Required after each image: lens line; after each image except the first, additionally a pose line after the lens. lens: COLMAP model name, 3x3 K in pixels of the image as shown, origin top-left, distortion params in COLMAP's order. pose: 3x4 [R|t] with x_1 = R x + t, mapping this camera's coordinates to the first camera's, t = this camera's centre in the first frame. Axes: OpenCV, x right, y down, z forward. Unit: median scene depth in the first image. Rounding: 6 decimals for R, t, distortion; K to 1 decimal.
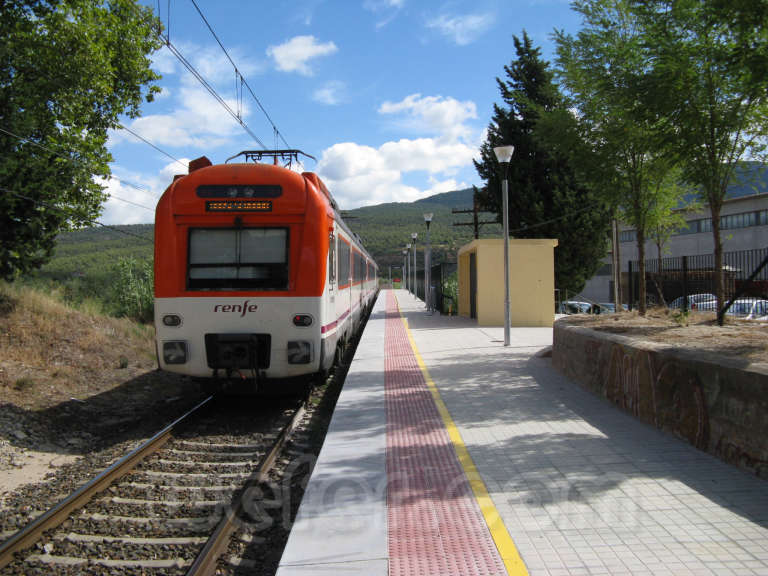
lens RADIAL K [[793.4, 0, 384.0], [0, 793.4, 288.0], [0, 0, 1]] dist [-0.170678, 0.135050]
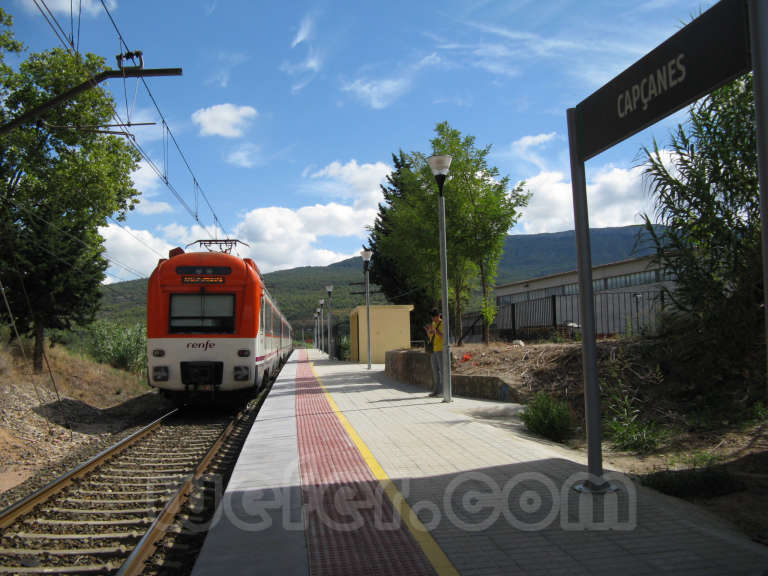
lens RADIAL K [[793.4, 0, 384.0], [0, 793.4, 288.0], [0, 0, 1]] dist [-0.170678, 0.135050]
pose [[0.994186, 0.003822, 0.107611, 0.004923], [0.004869, 0.996752, -0.080384, 0.039137], [-0.107569, 0.080440, 0.990938, -0.586356]]
